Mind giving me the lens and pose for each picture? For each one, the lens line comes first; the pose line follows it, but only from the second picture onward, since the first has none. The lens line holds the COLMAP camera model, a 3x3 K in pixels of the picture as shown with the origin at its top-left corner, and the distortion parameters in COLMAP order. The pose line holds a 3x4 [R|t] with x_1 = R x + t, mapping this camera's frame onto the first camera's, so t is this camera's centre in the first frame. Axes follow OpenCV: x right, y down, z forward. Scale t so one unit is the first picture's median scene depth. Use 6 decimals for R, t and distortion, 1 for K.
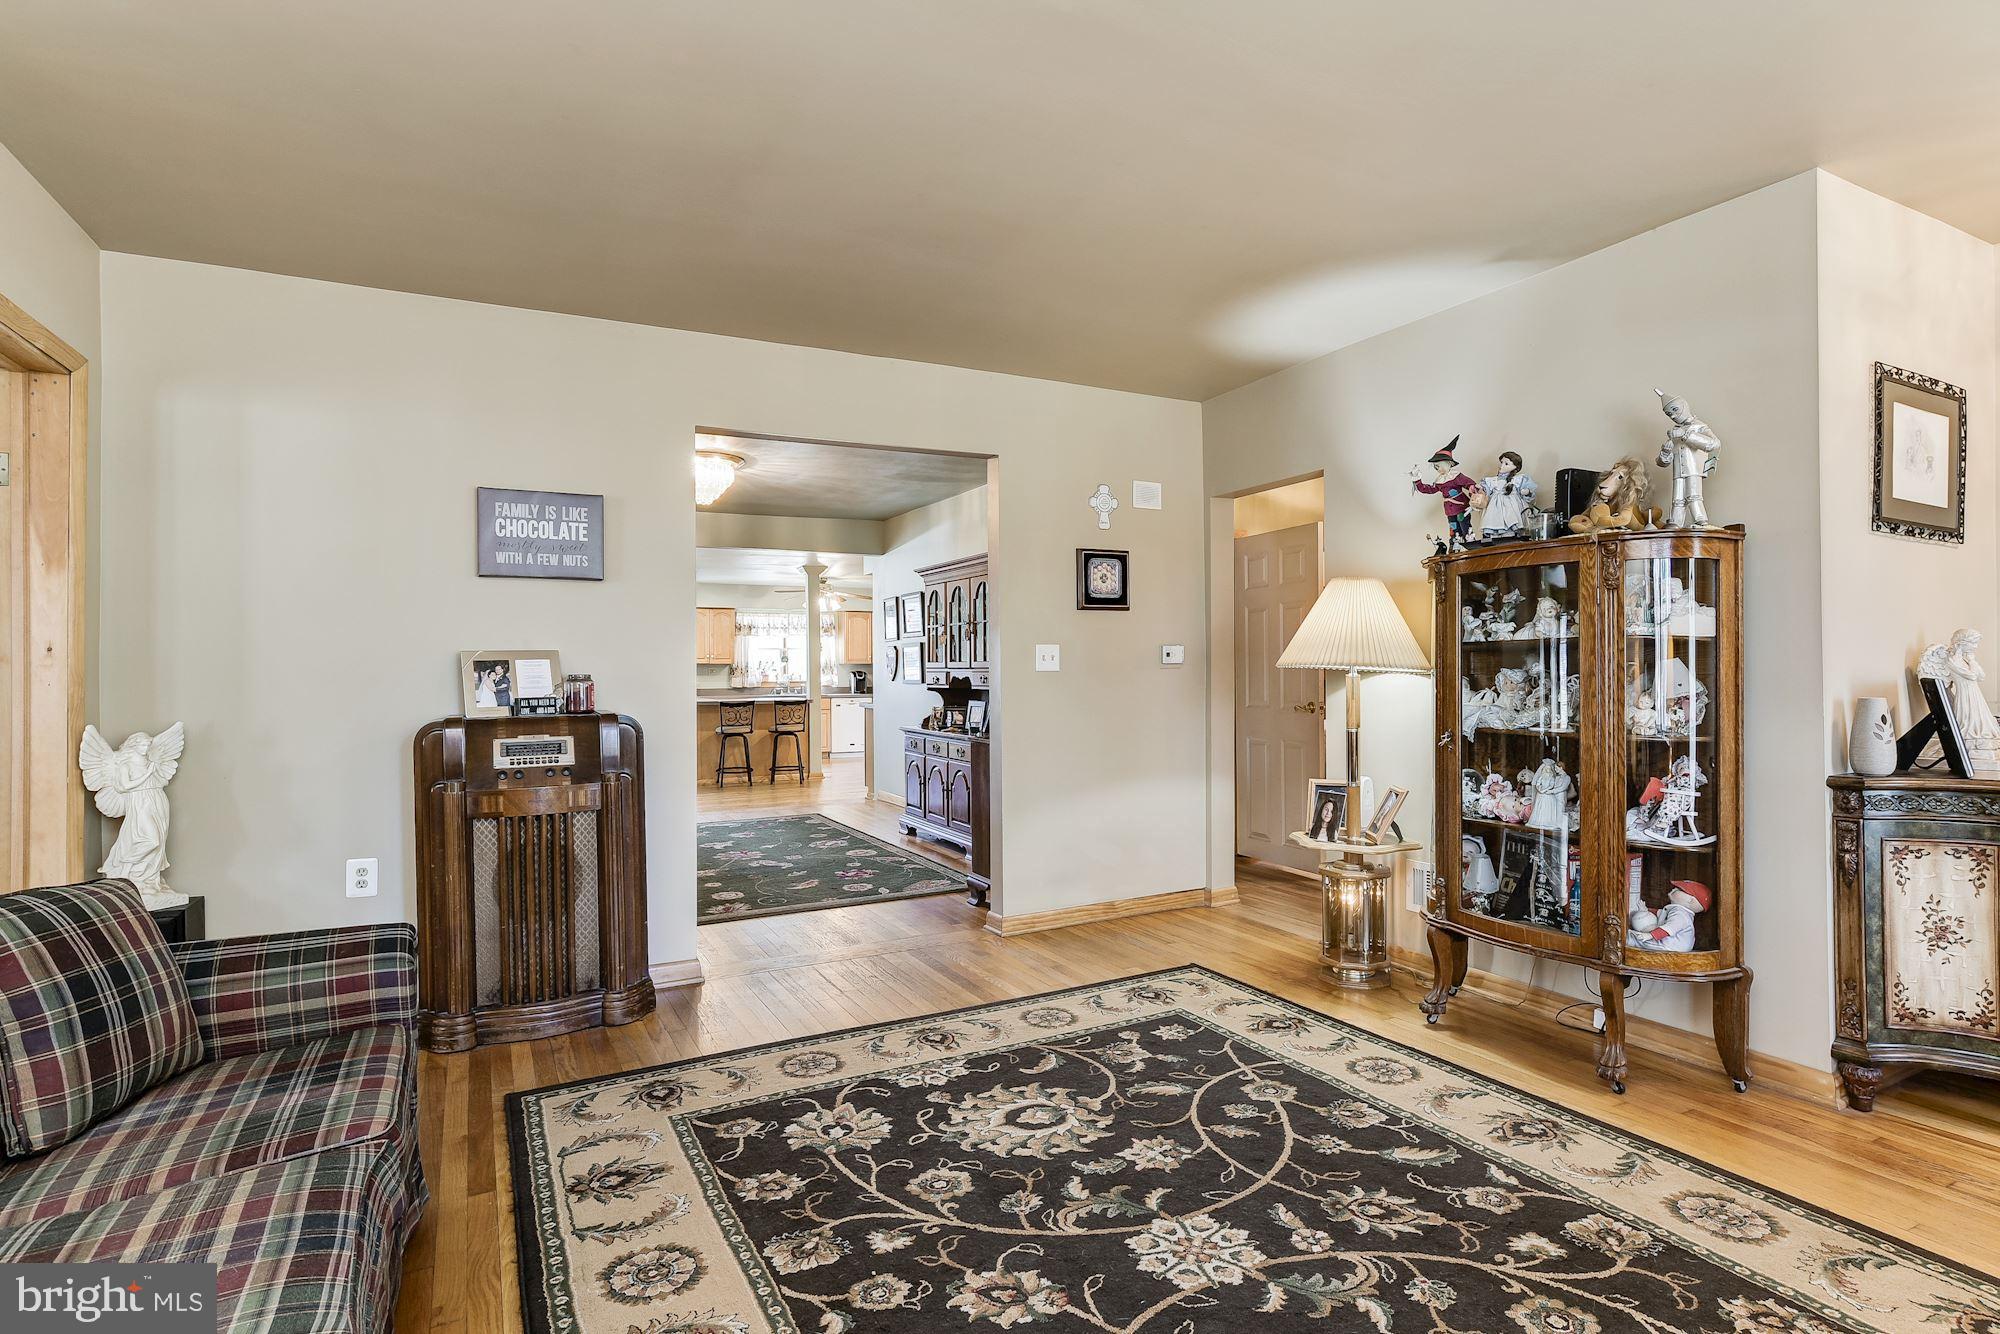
lens RADIAL K [[1001.9, 0, 1001.3], [0, 1001.9, 671.8], [0, 0, 1]] dist [-0.019334, 0.011381]
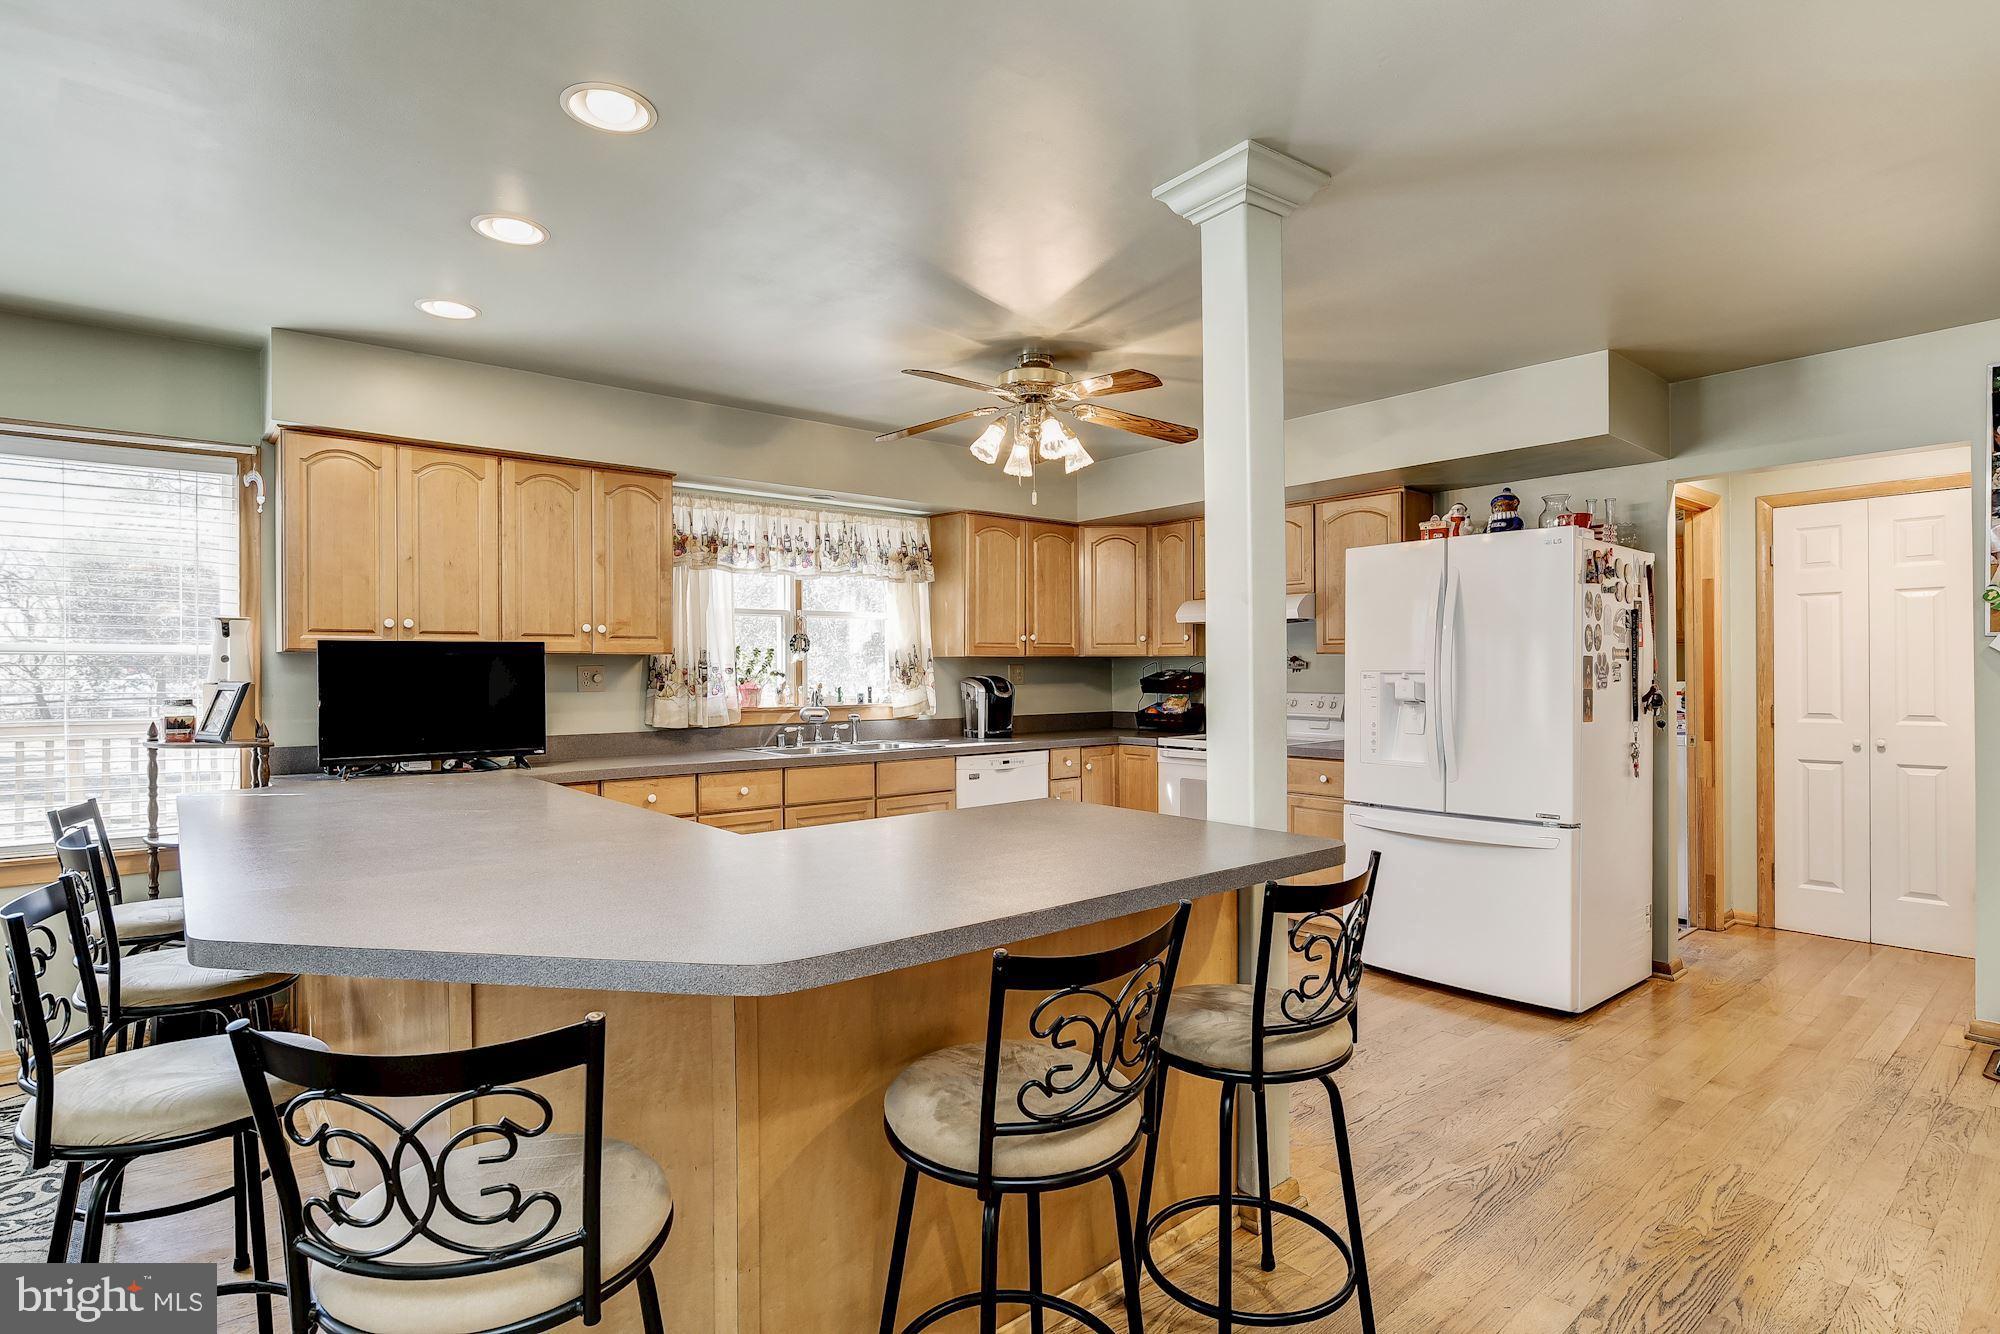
lens RADIAL K [[1001.9, 0, 1001.3], [0, 1001.9, 671.8], [0, 0, 1]] dist [-0.019334, 0.011381]
pose [[0.978700, -0.002834, 0.205276, -0.224979], [0.002423, 0.999995, 0.002251, -0.003033], [-0.205281, -0.001706, 0.978702, 0.660148]]
